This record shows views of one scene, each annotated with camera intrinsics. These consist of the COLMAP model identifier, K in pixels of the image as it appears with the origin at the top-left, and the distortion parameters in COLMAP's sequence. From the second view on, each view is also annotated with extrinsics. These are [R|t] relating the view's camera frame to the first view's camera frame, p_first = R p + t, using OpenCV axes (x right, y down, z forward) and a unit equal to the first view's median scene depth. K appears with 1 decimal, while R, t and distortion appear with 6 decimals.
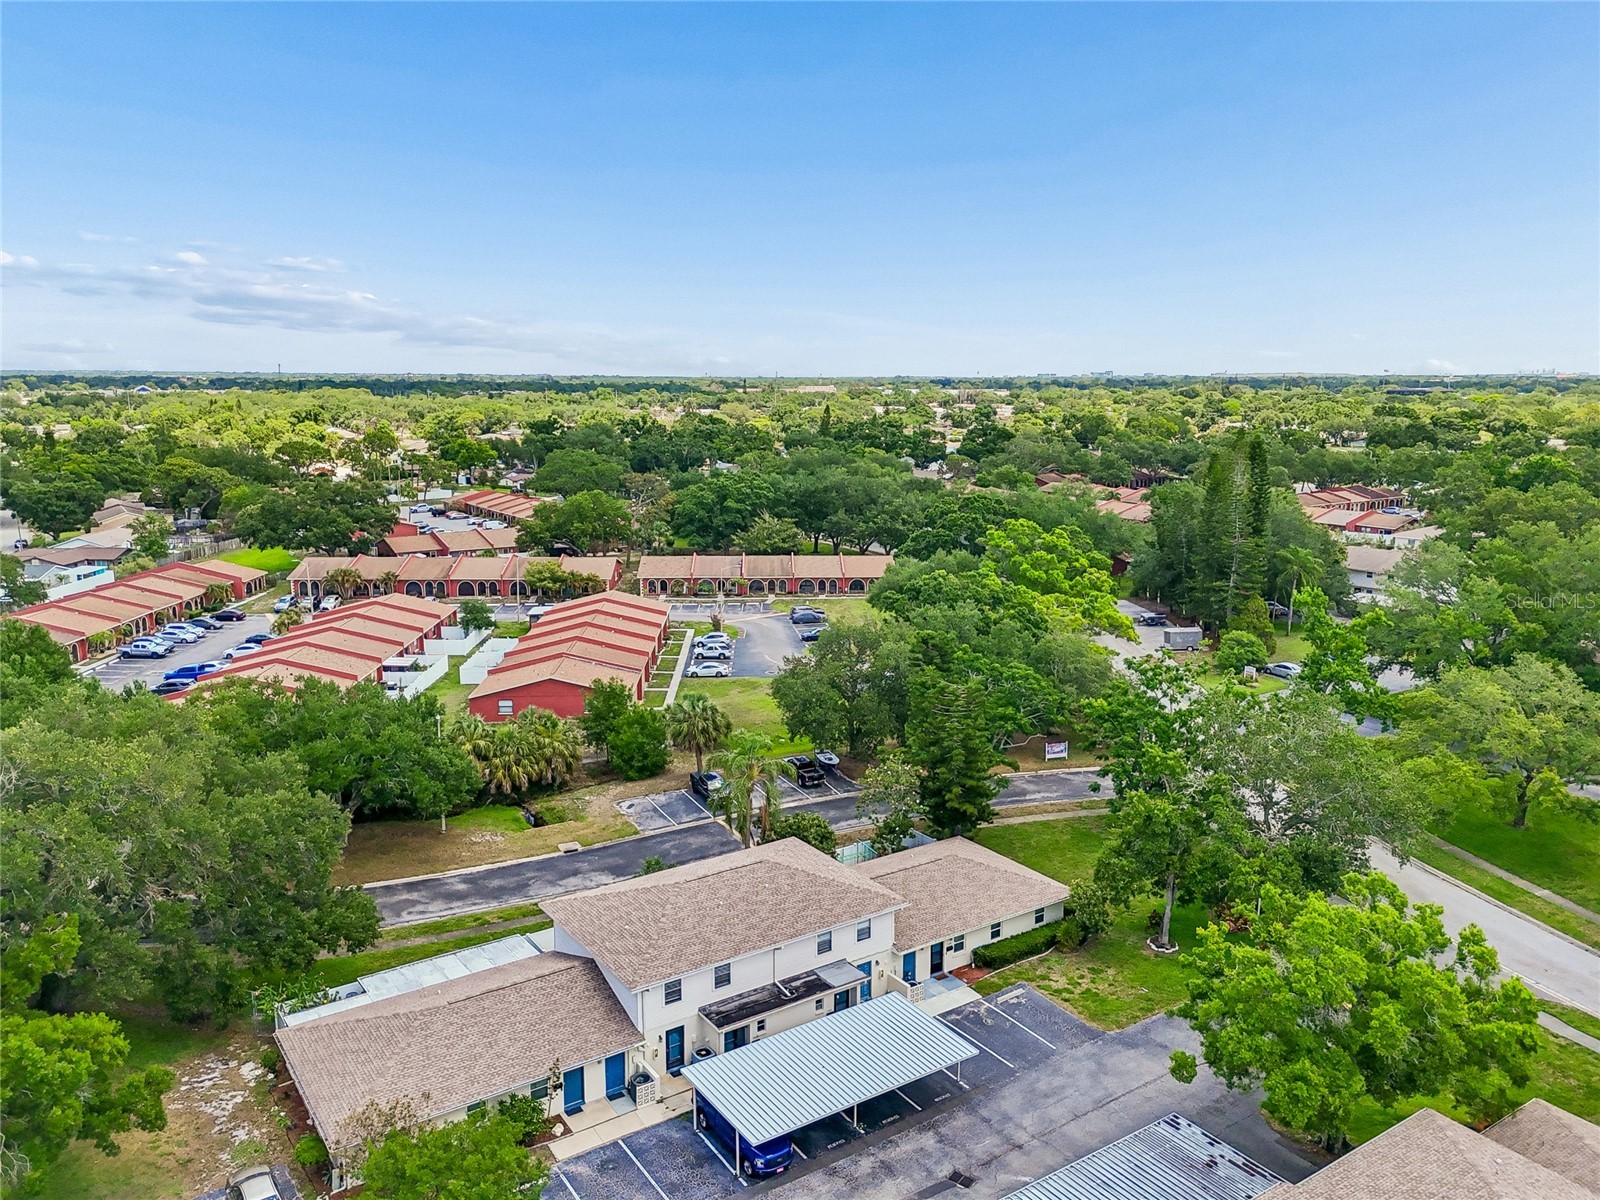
lens RADIAL K [[1193.3, 0, 802.9], [0, 1193.3, 531.2], [0, 0, 1]] dist [0.101427, -0.117925]
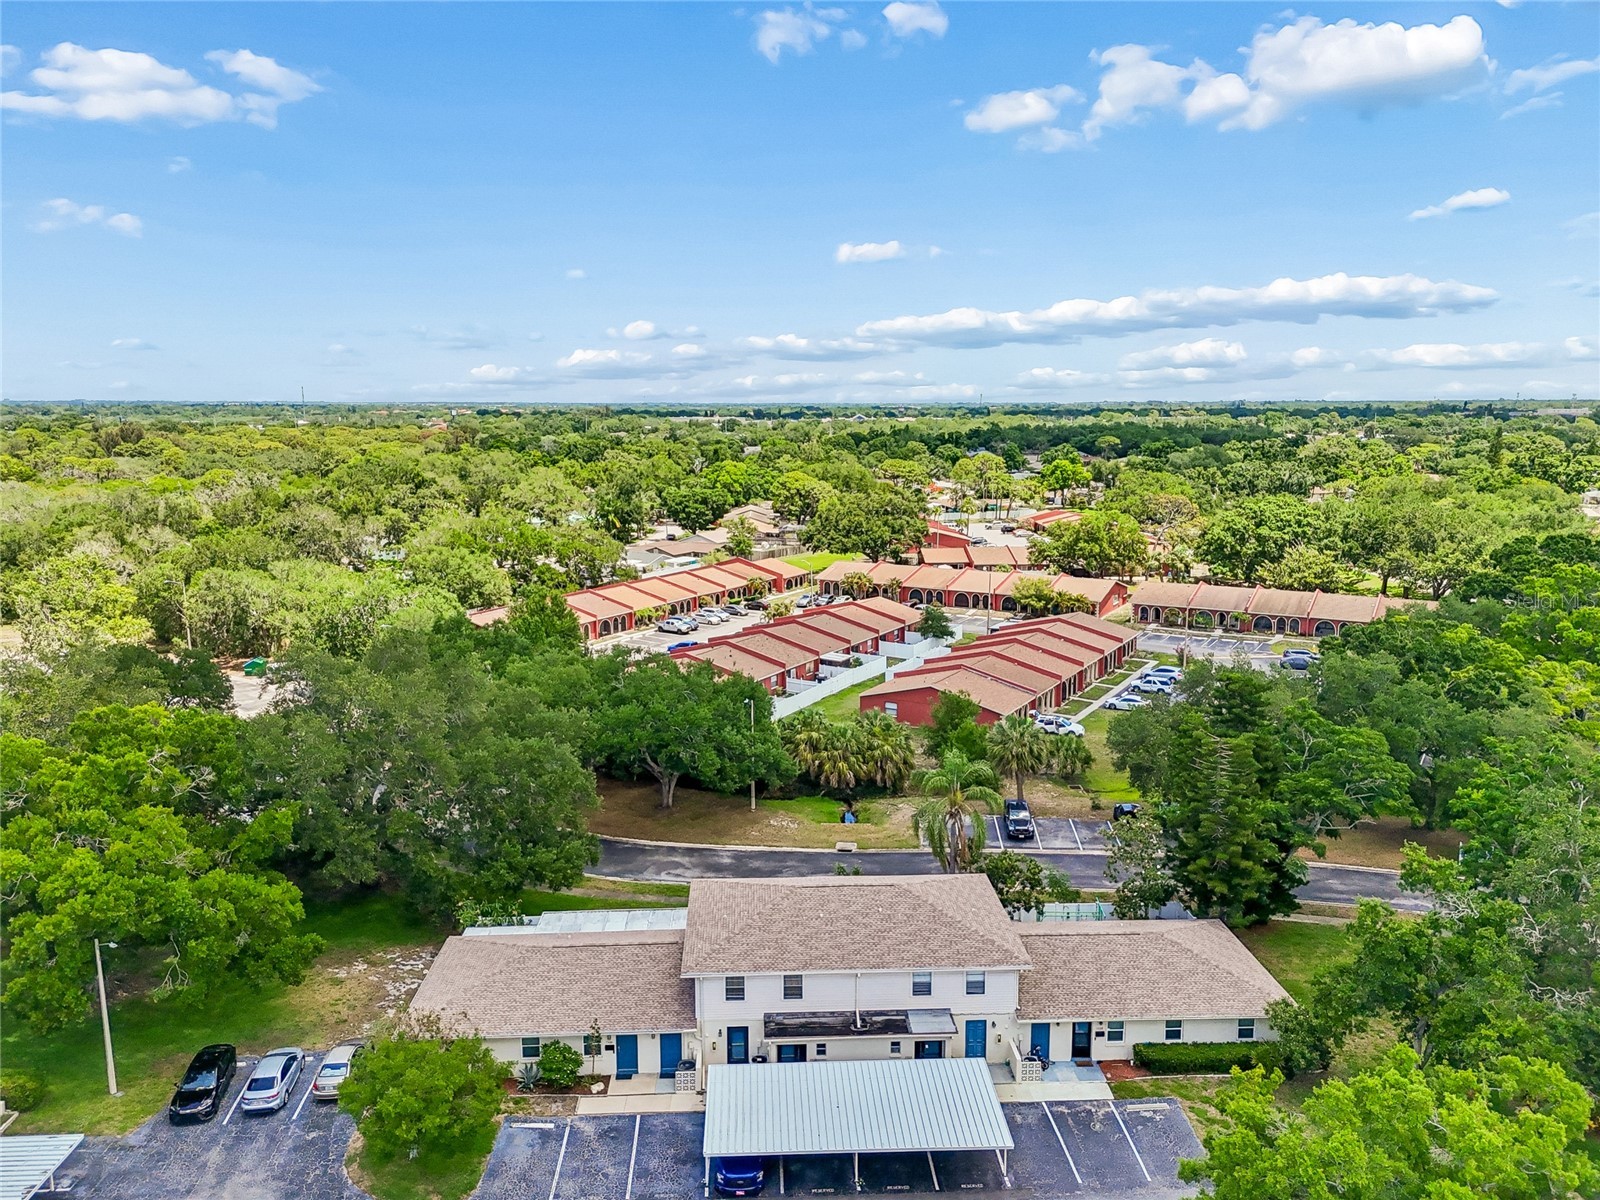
lens RADIAL K [[1193.3, 0, 802.9], [0, 1193.3, 531.2], [0, 0, 1]] dist [0.101427, -0.117925]
pose [[0.854312, 0.048905, -0.517454, 0.363755], [-0.060178, 0.998175, -0.005016, 0.006777], [0.516264, 0.035424, 0.855696, 0.140405]]
